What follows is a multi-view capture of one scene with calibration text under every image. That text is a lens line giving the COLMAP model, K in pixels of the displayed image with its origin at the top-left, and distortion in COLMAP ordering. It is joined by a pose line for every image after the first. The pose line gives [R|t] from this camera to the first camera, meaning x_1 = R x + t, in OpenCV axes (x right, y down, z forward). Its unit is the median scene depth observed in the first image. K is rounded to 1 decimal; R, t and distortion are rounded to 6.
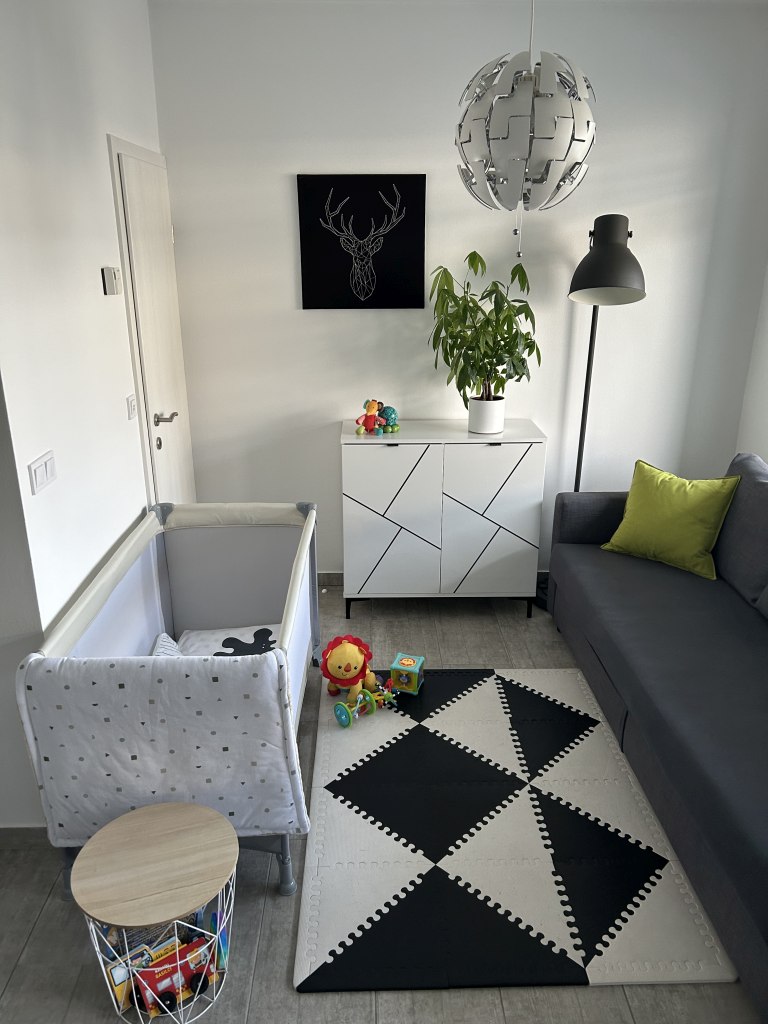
lens RADIAL K [[761.0, 0, 380.3], [0, 761.0, 510.0], [0, 0, 1]] dist [0.065701, -0.088187]
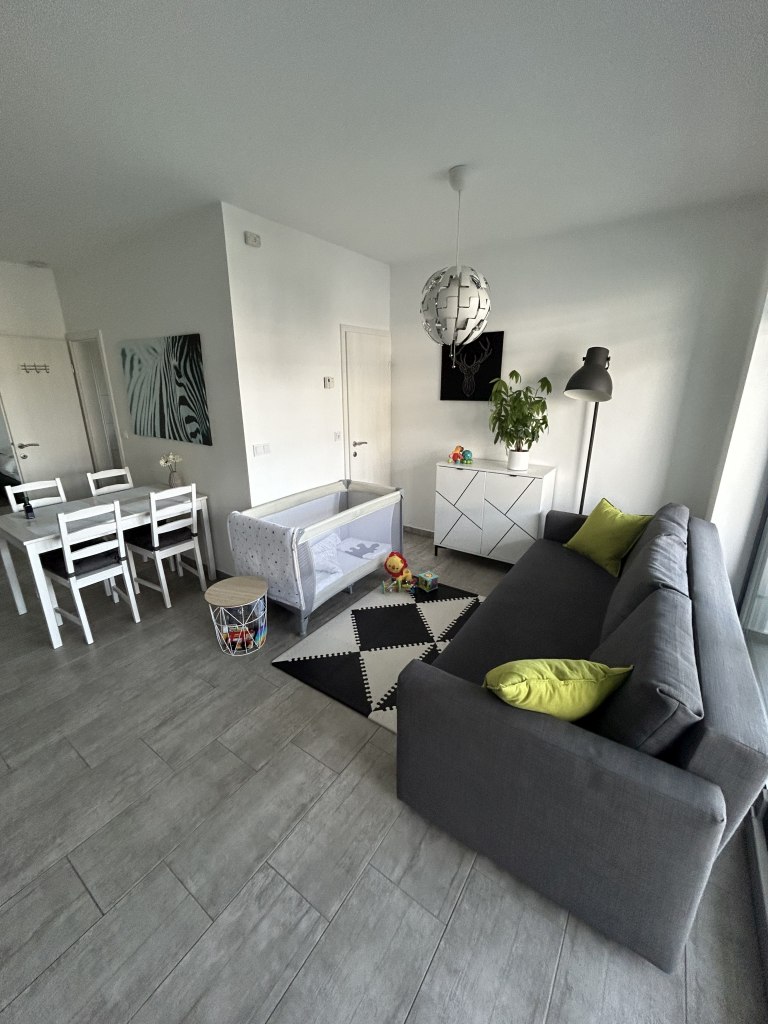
lens RADIAL K [[408.8, 0, 379.0], [0, 408.8, 501.2], [0, 0, 1]] dist [-0.000481, -0.000023]
pose [[0.803803, 0.164284, -0.571762, 0.531361], [-0.189550, 0.981747, 0.015610, 0.019976], [0.563890, 0.095830, 0.820271, 0.047314]]
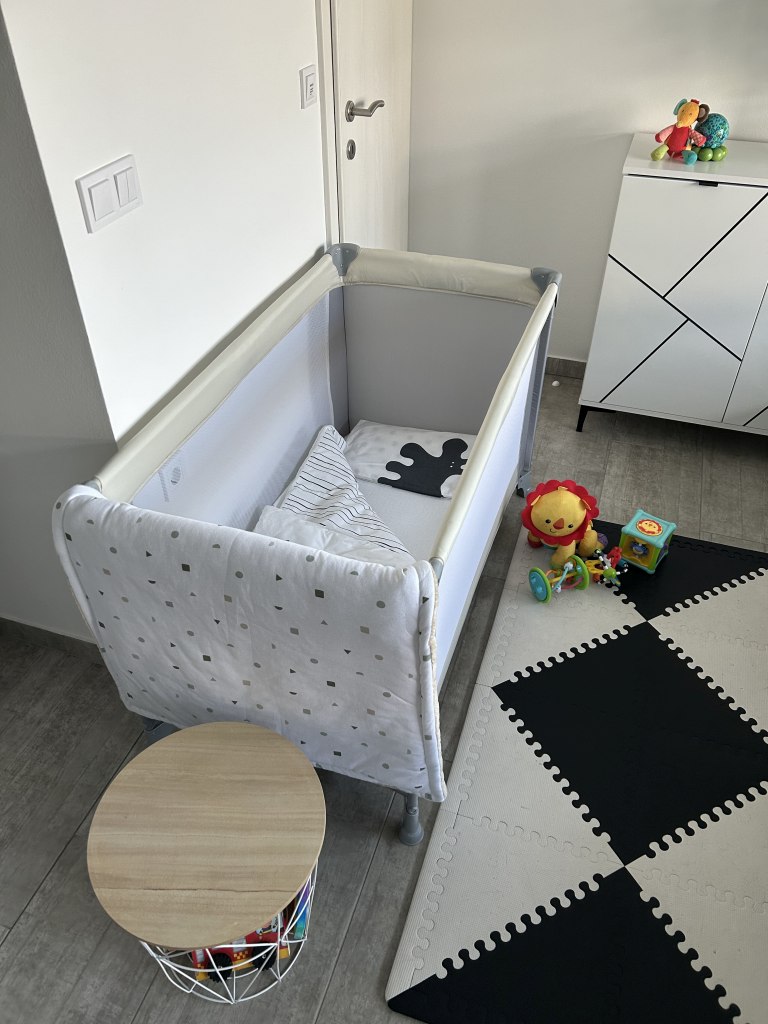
lens RADIAL K [[761.0, 0, 380.3], [0, 761.0, 510.0], [0, 0, 1]] dist [0.065701, -0.088187]
pose [[0.940767, 0.213264, -0.263583, -0.014969], [-0.108947, 0.926322, 0.360635, -0.042330], [0.321074, -0.310557, 0.894688, 0.316283]]
